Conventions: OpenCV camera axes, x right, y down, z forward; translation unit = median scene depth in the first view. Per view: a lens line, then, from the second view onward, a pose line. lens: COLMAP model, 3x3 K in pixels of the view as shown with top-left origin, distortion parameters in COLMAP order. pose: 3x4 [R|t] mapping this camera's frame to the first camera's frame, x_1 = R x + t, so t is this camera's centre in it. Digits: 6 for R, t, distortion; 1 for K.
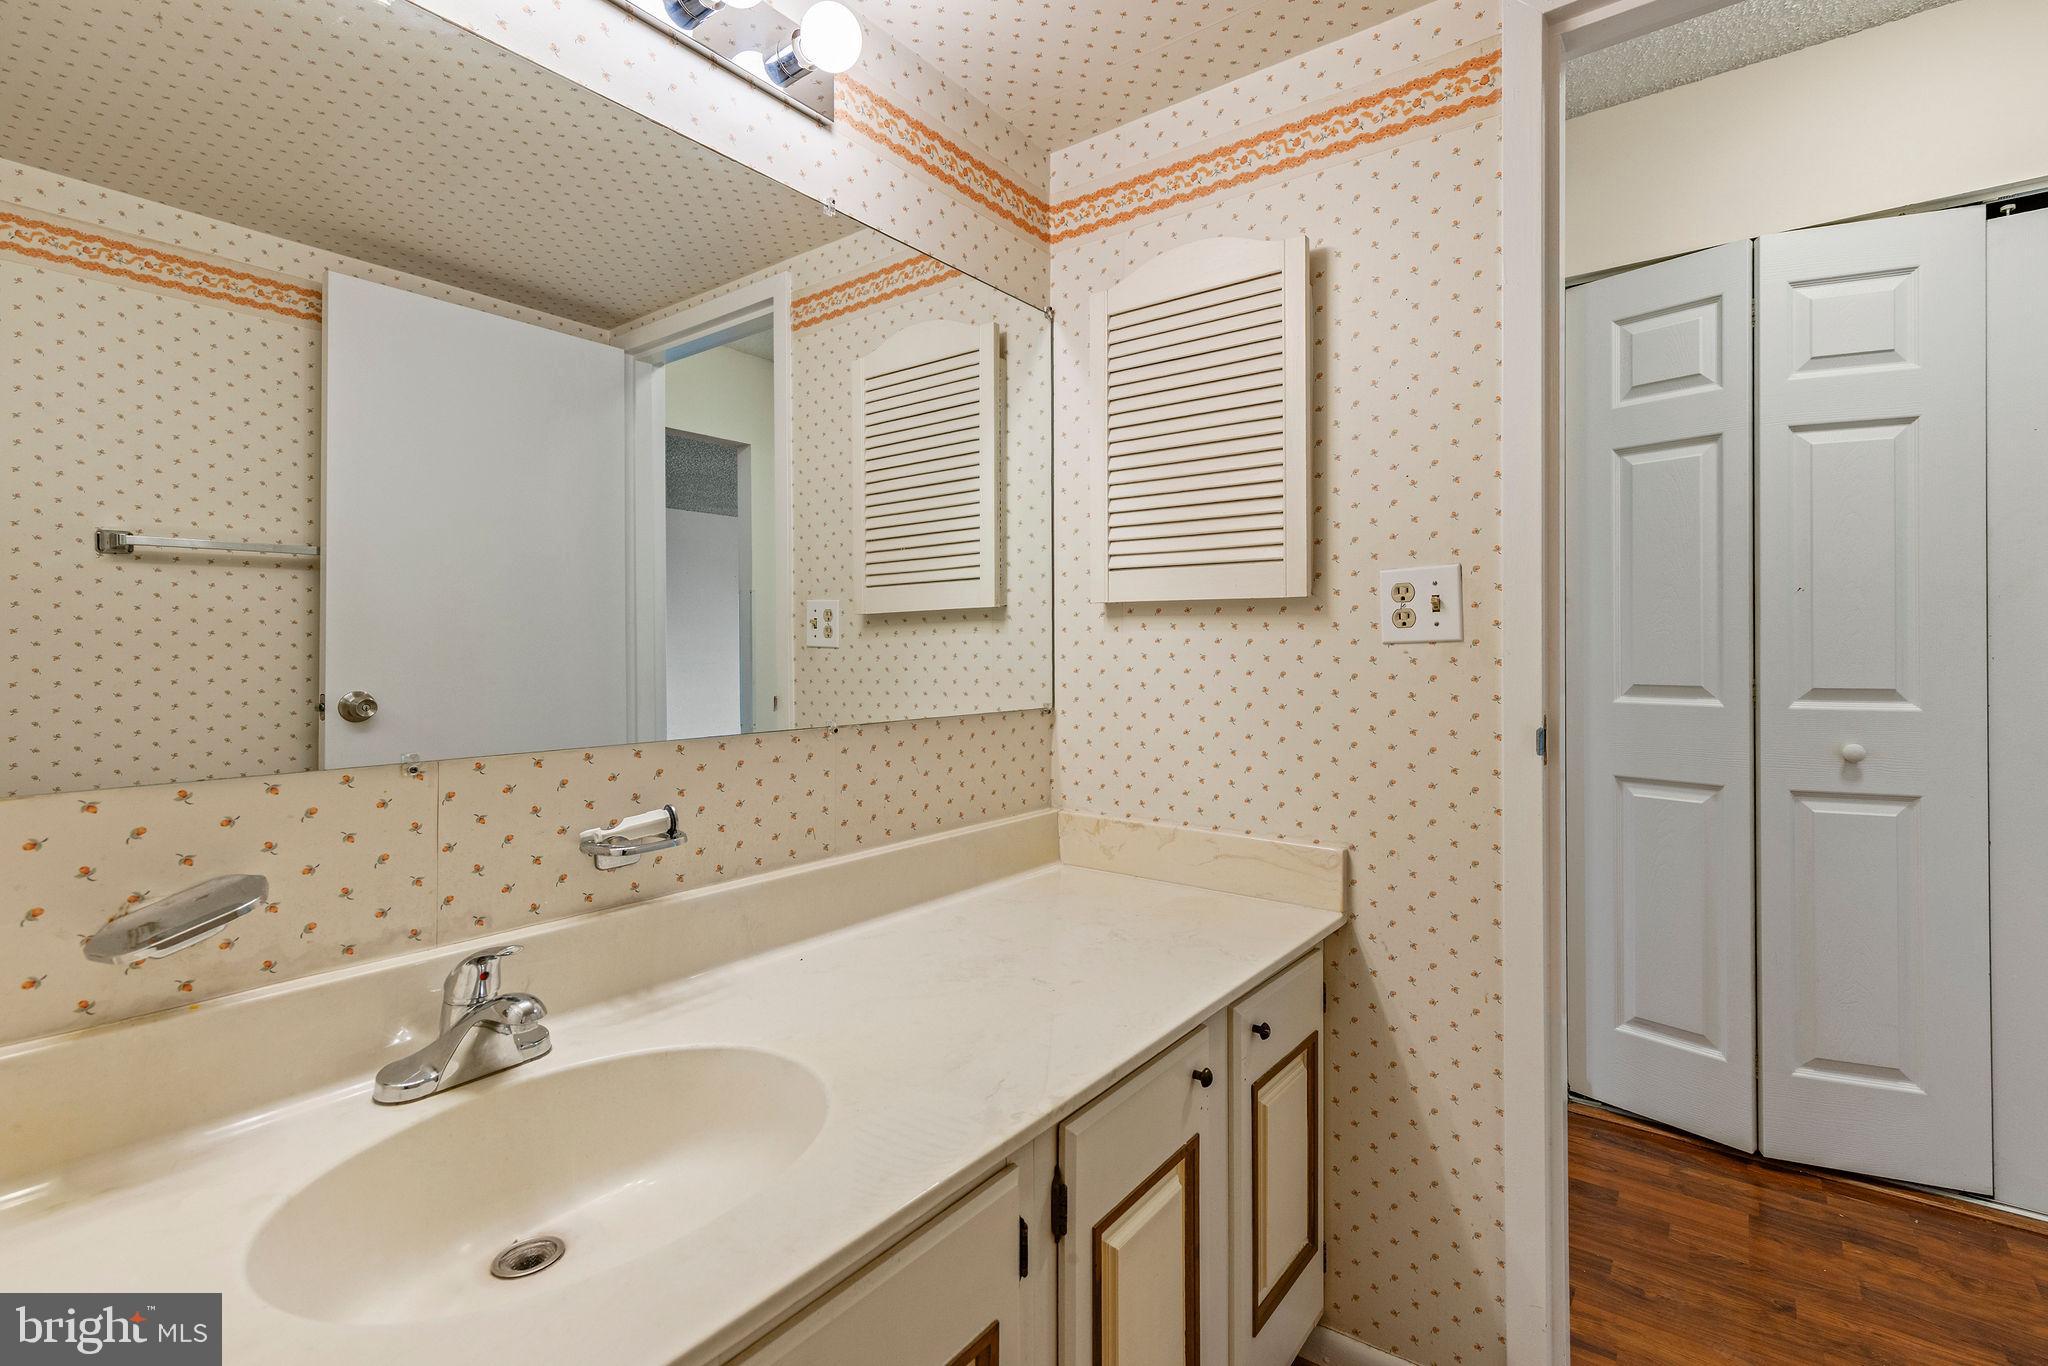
lens RADIAL K [[924.3, 0, 1019.7], [0, 924.3, 639.8], [0, 0, 1]] dist [0.001028, -0.000102]
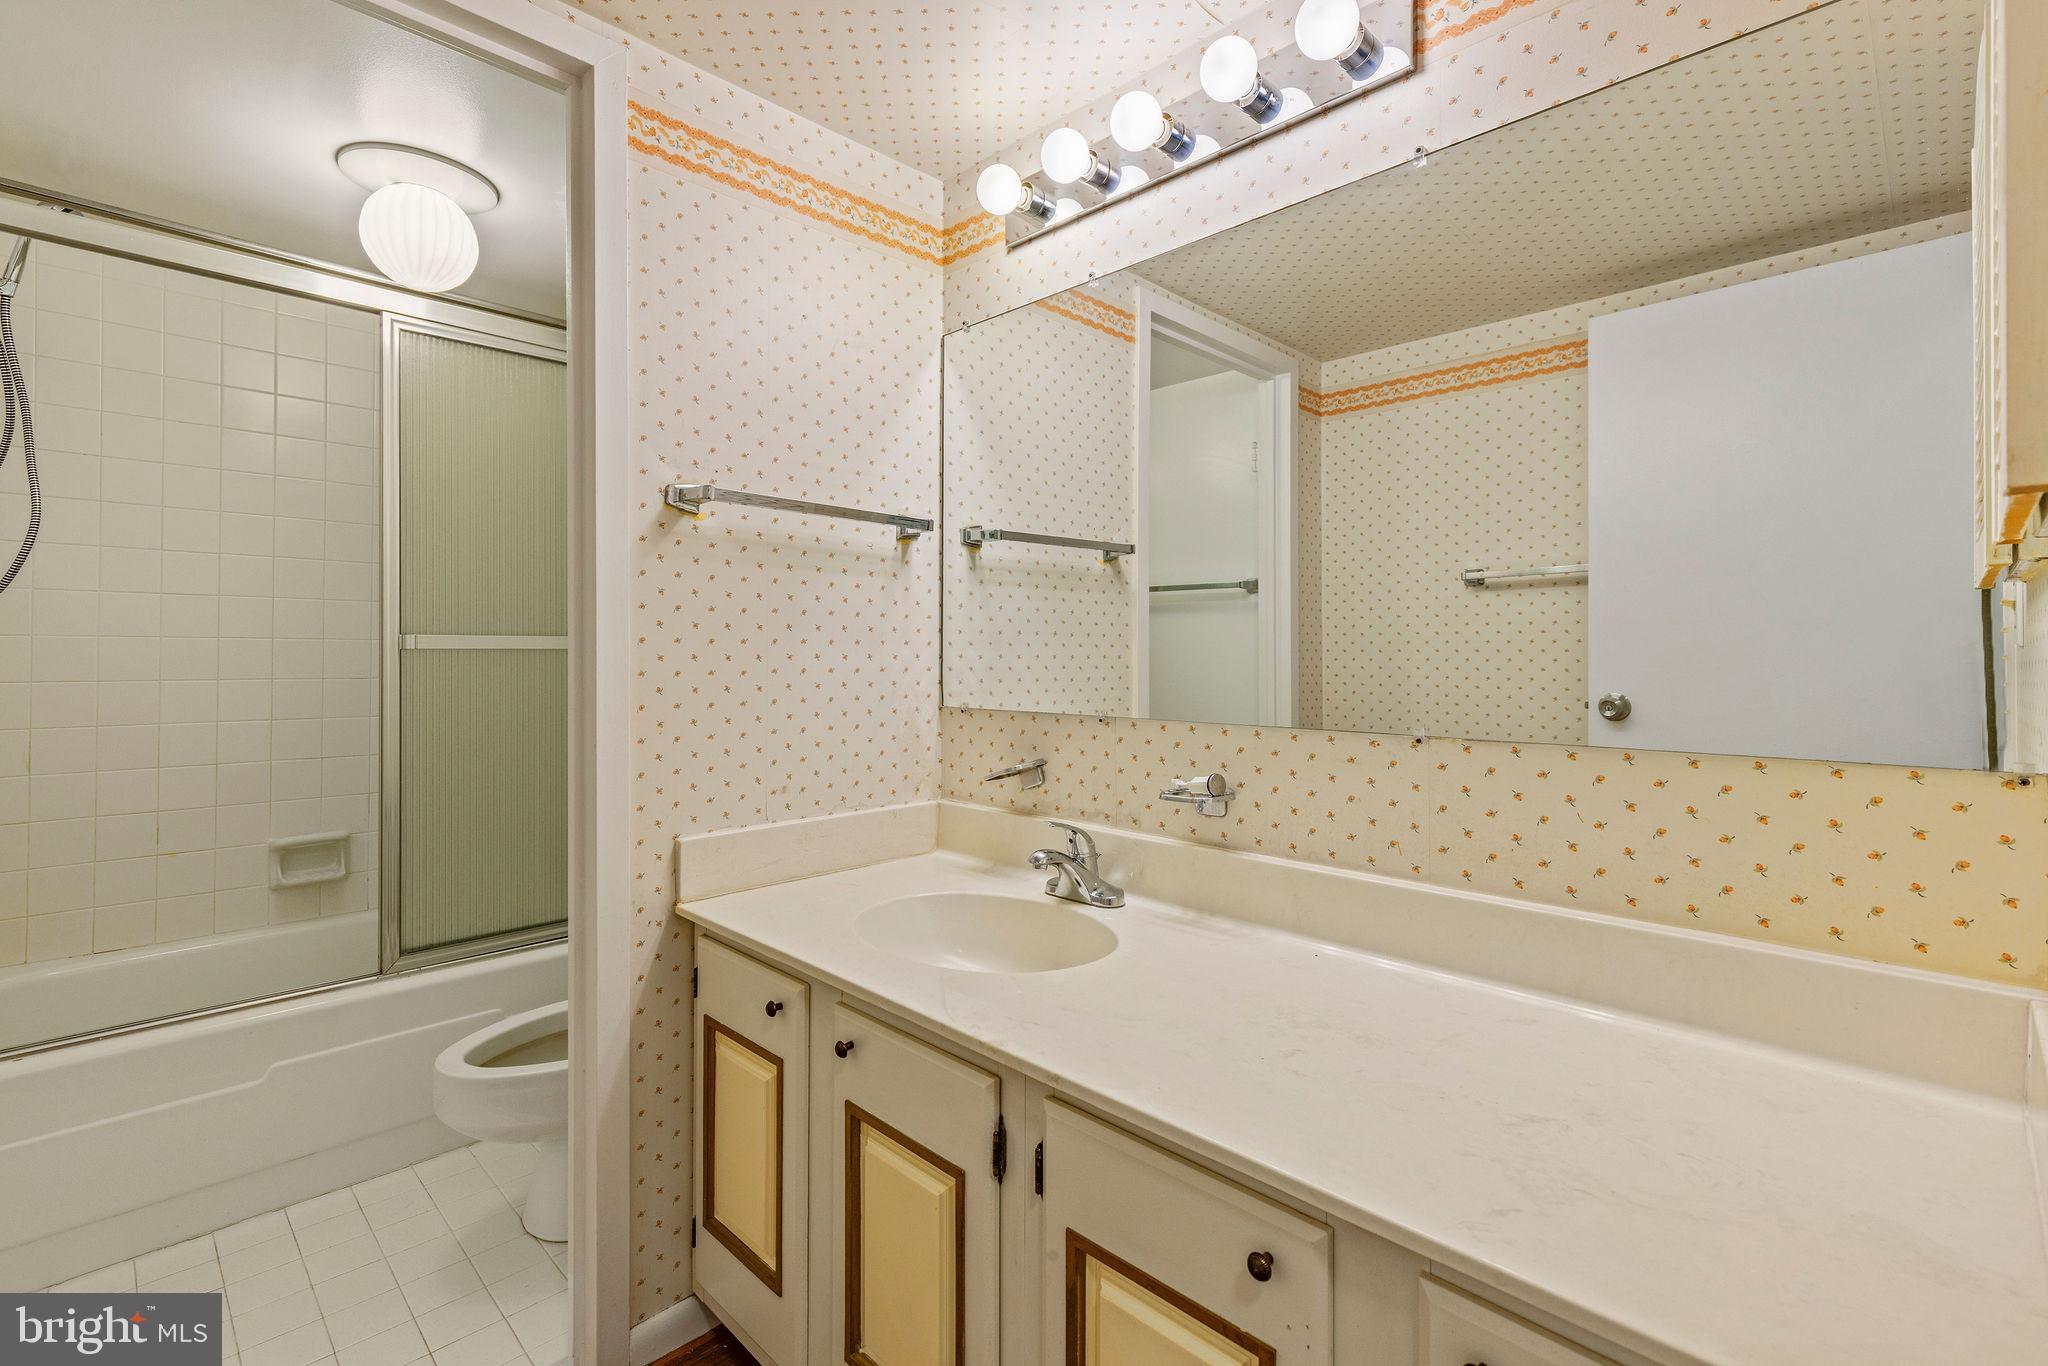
lens RADIAL K [[924.3, 0, 1019.7], [0, 924.3, 639.8], [0, 0, 1]] dist [0.001028, -0.000102]
pose [[-0.129874, -0.018192, -0.991364, 0.506900], [0.005889, 0.999800, -0.019118, 0.011399], [0.991513, -0.008321, -0.129741, 0.506671]]
